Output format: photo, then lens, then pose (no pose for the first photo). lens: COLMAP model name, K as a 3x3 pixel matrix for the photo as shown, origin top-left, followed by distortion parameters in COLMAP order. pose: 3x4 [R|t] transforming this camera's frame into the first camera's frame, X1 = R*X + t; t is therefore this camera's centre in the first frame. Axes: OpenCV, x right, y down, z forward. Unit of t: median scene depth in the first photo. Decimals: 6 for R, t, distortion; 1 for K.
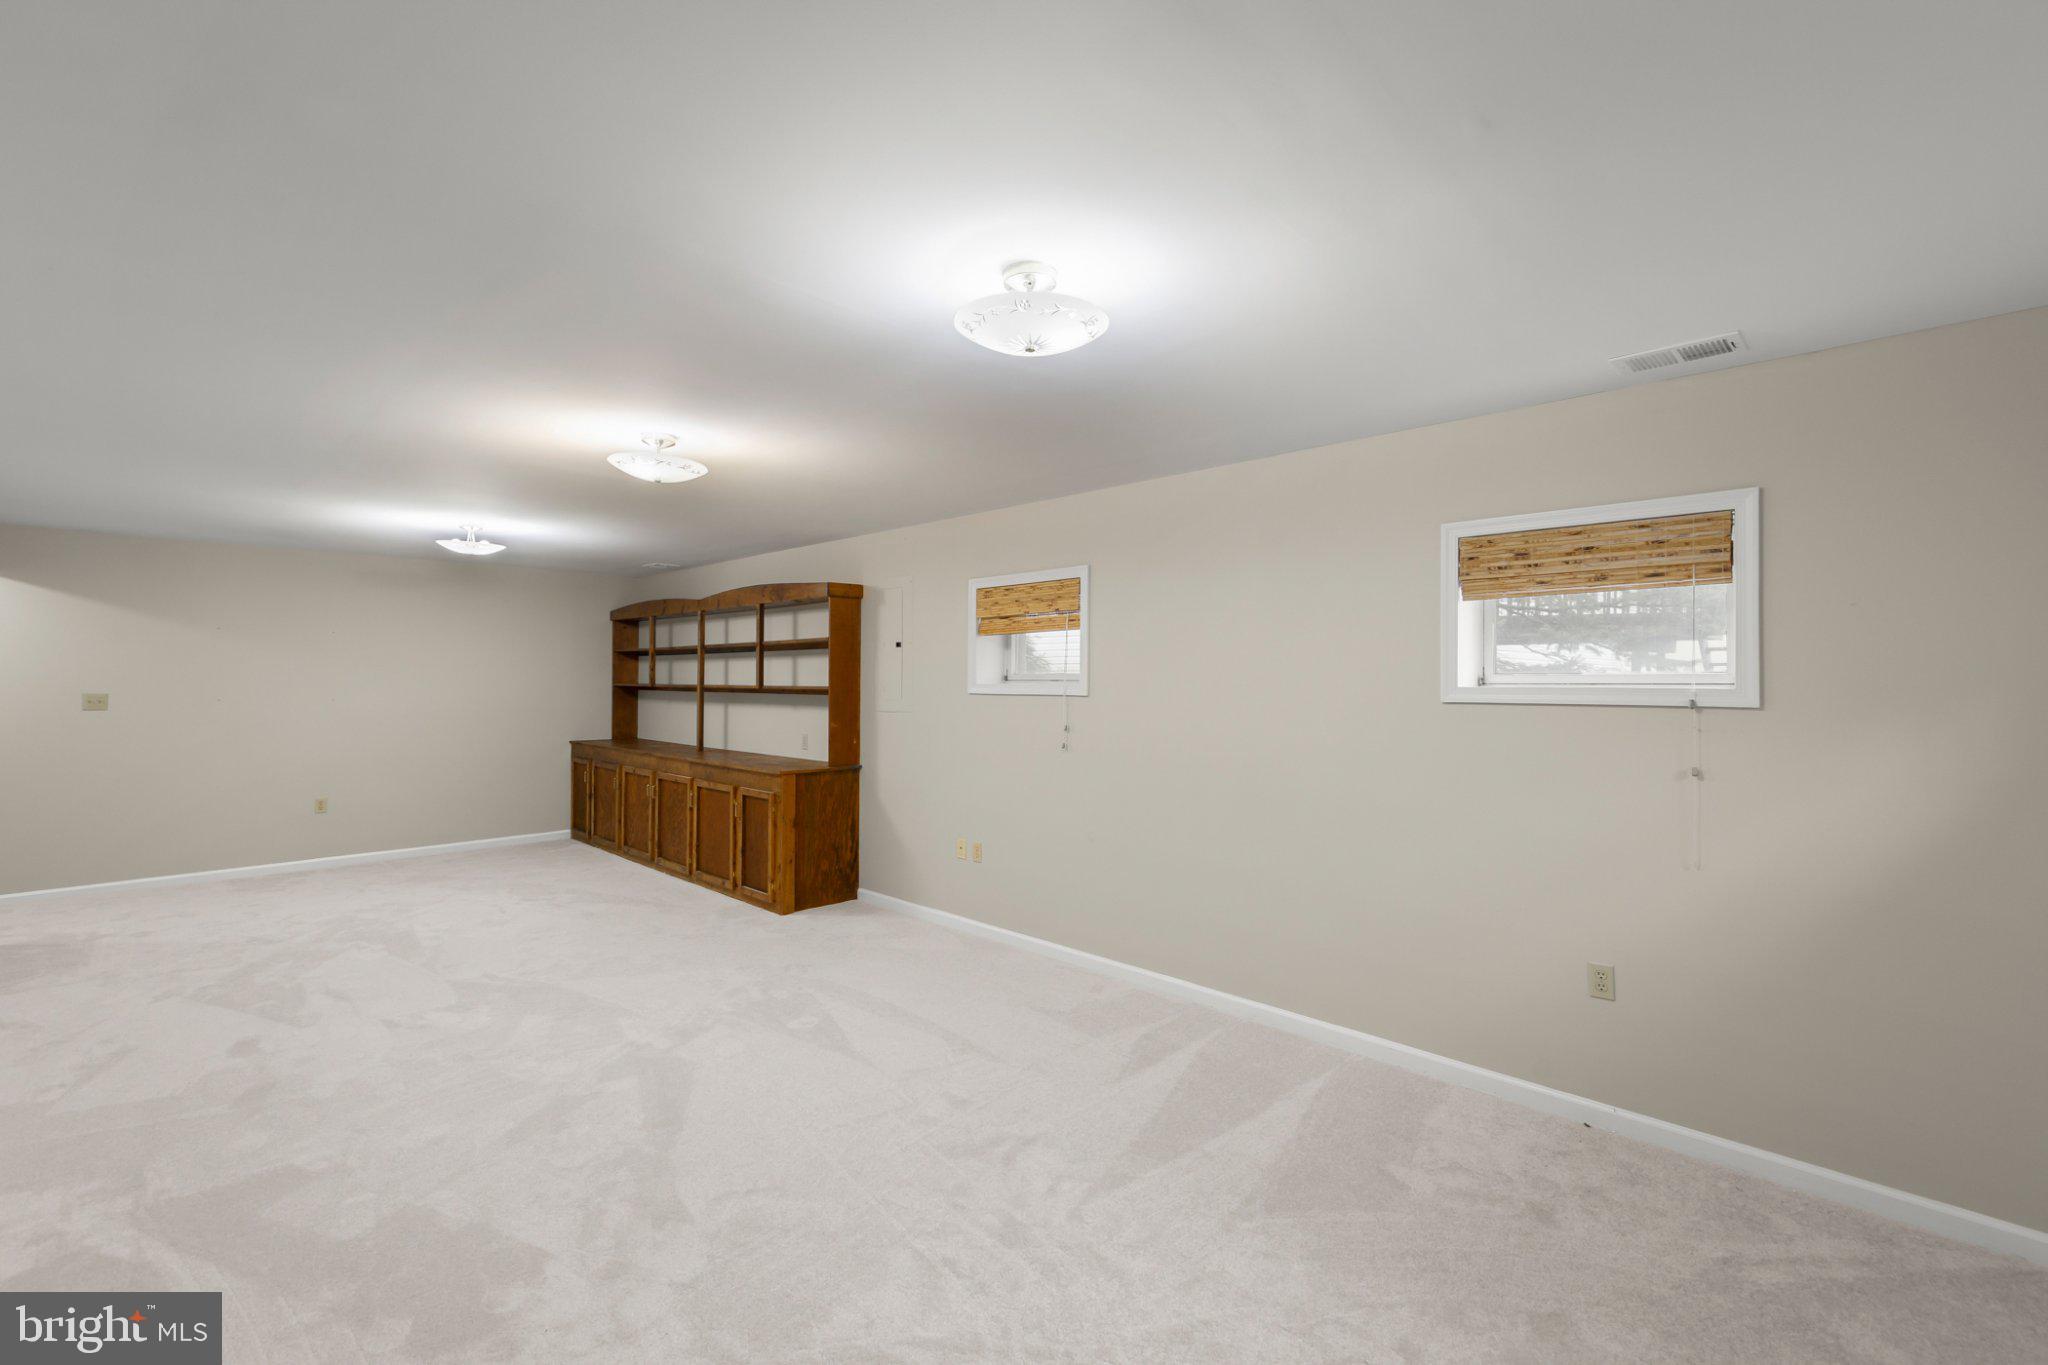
lens RADIAL K [[869.3, 0, 1031.8], [0, 869.3, 683.1], [0, 0, 1]] dist [-0.001141, -0.000393]
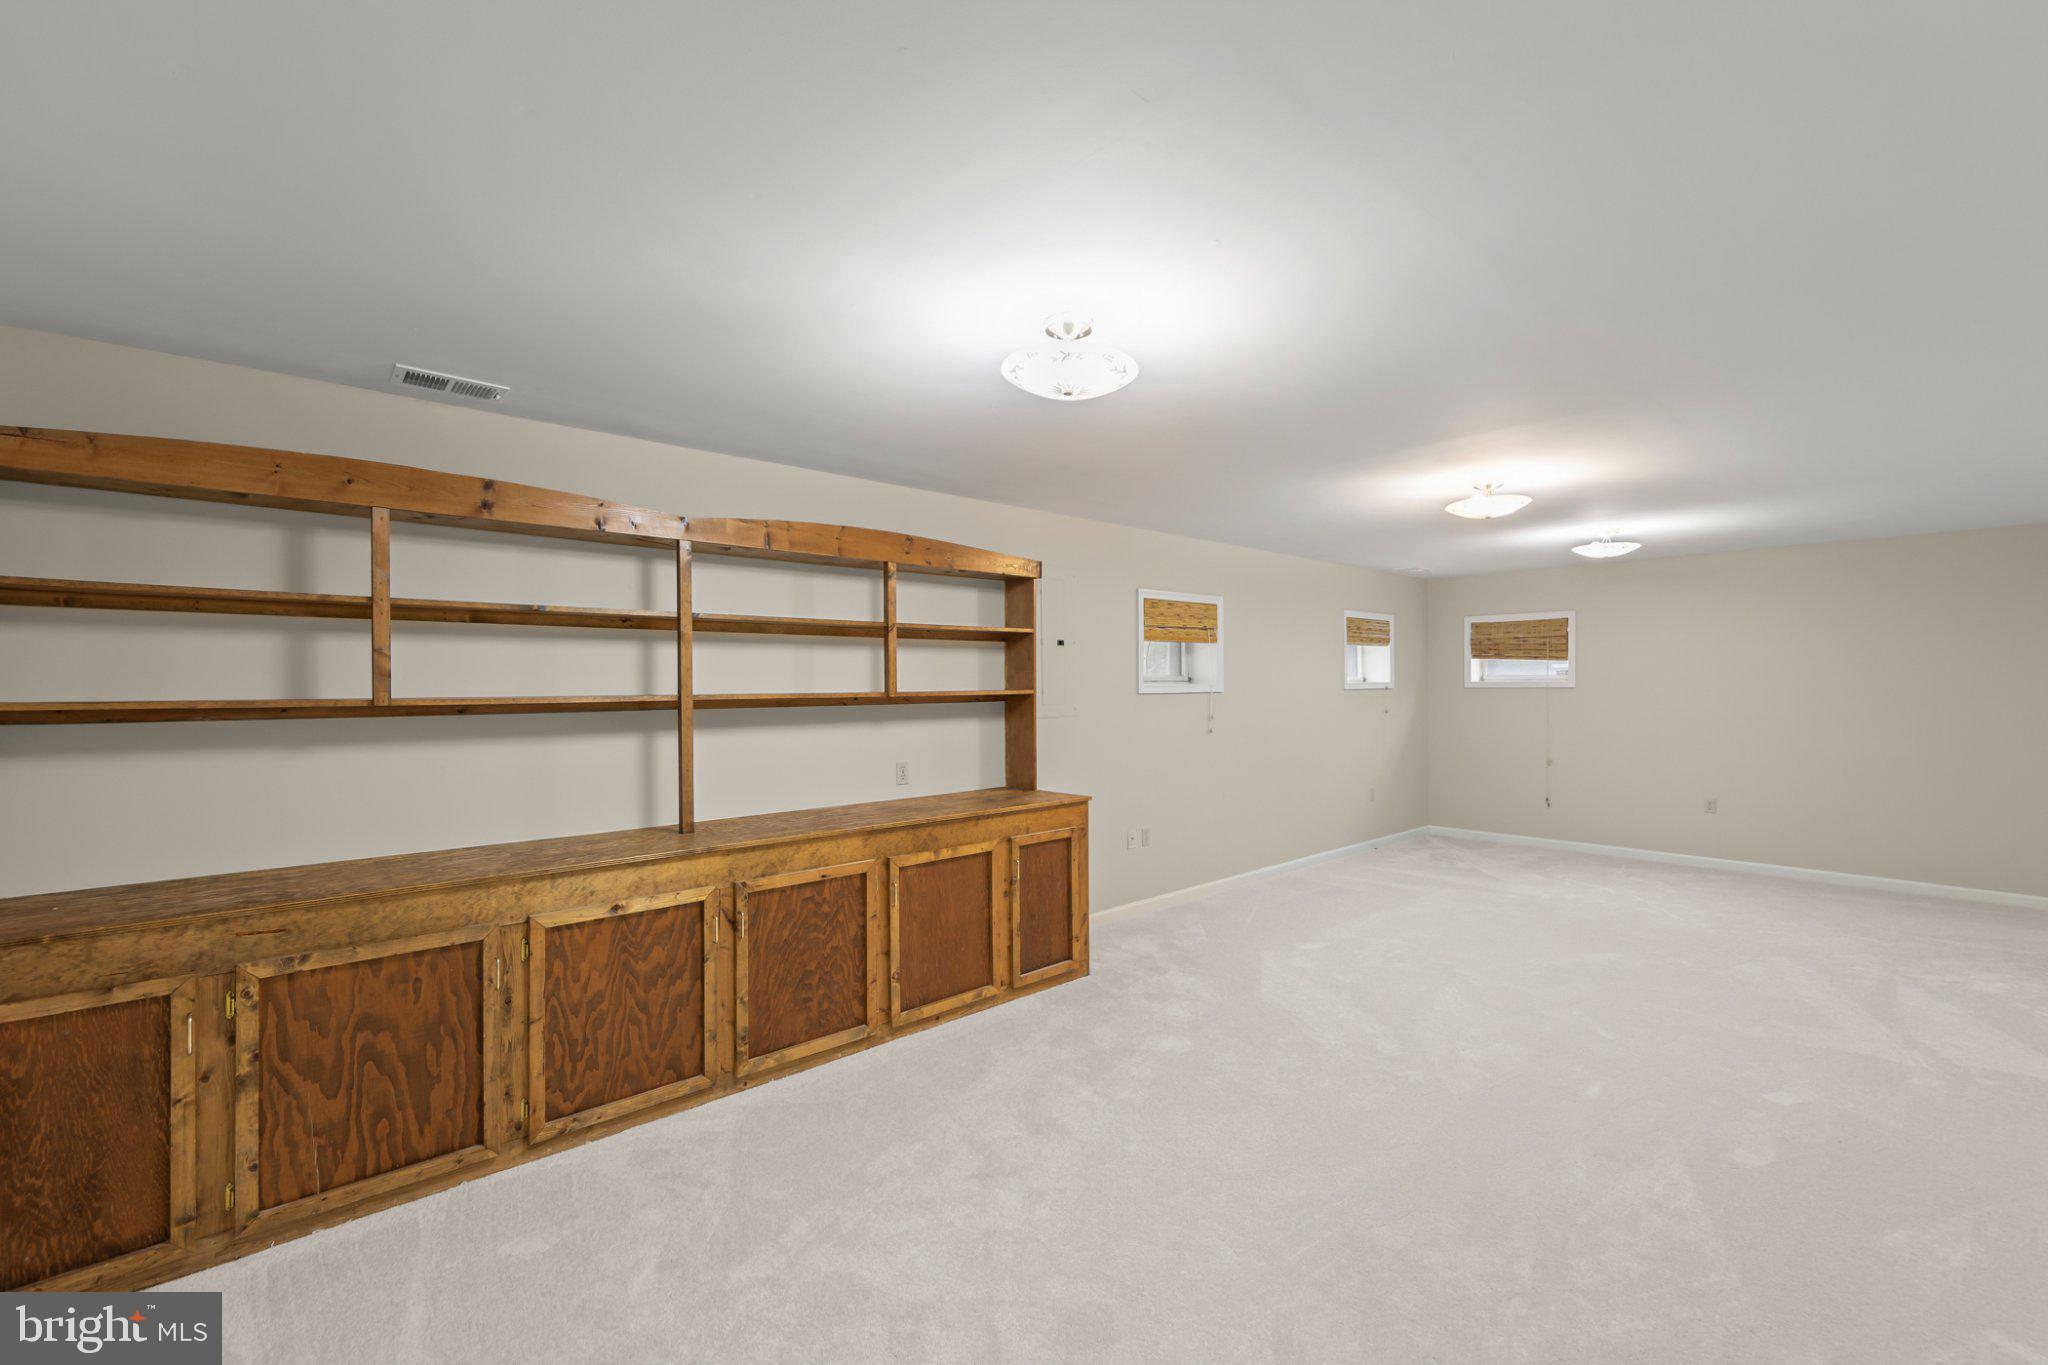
lens RADIAL K [[869.3, 0, 1031.8], [0, 869.3, 683.1], [0, 0, 1]] dist [-0.001141, -0.000393]
pose [[0.065212, -0.009042, 0.997830, -0.935303], [0.004148, 0.999953, 0.008790, -0.008970], [-0.997863, 0.003566, 0.065247, 0.854067]]
